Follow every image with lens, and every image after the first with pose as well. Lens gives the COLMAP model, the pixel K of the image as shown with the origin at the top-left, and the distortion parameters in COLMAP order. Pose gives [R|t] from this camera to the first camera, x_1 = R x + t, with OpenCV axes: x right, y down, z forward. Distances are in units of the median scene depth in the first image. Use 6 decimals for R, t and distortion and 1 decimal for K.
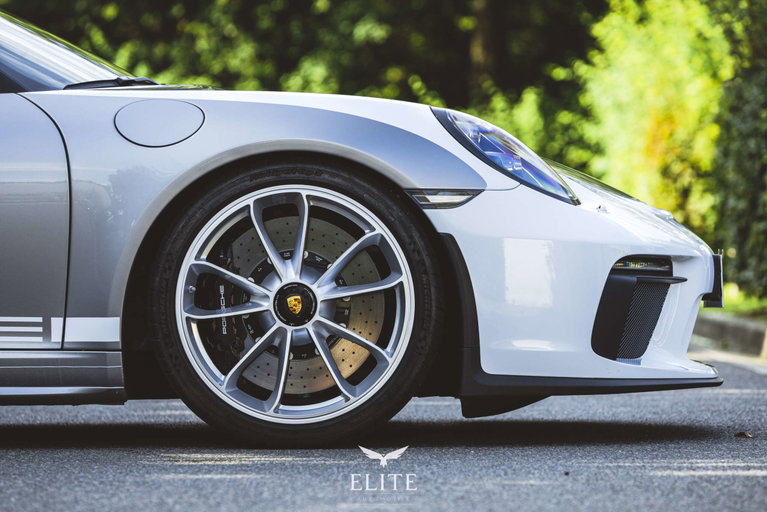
lens RADIAL K [[4377.6, 0, 383.5], [0, 4377.6, 256.5], [0, 0, 1]] dist [-0.538349, 0.000000]
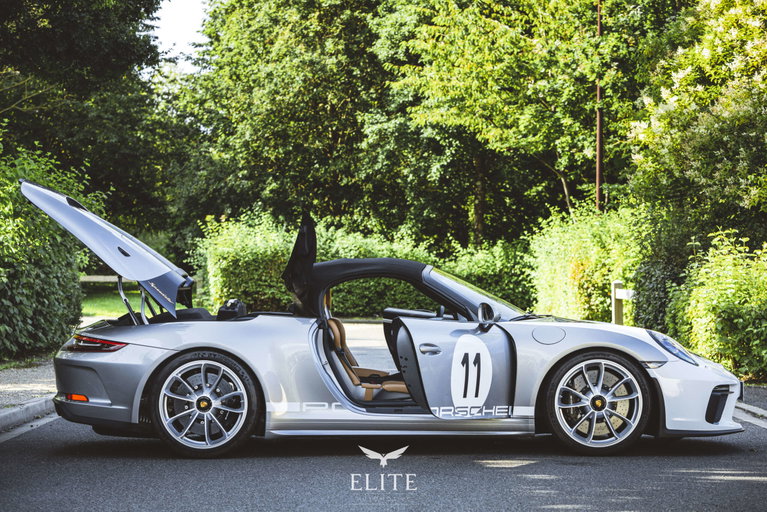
lens RADIAL K [[1975.1, 0, 377.5], [0, 1975.1, 252.2], [0, 0, 1]] dist [-0.068768, 0.000000]
pose [[0.999872, 0.015256, 0.004840, -0.163710], [-0.015175, 0.999752, -0.016277, -0.060402], [-0.005087, 0.016202, 0.999856, -0.226773]]
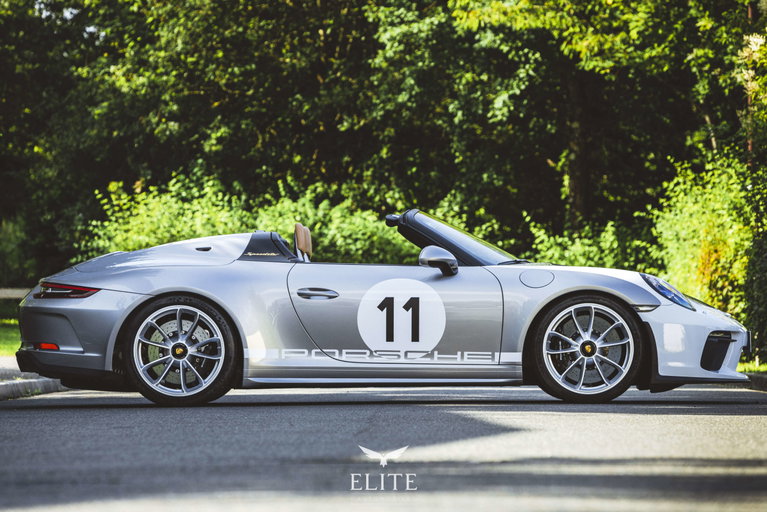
lens RADIAL K [[4356.9, 0, 376.8], [0, 4356.9, 255.7], [0, 0, 1]] dist [-0.659405, 0.000000]
pose [[0.999905, 0.010850, -0.008530, -0.124376], [-0.011035, 0.999700, -0.021866, 0.013583], [0.008290, 0.021958, 0.999725, -1.597363]]
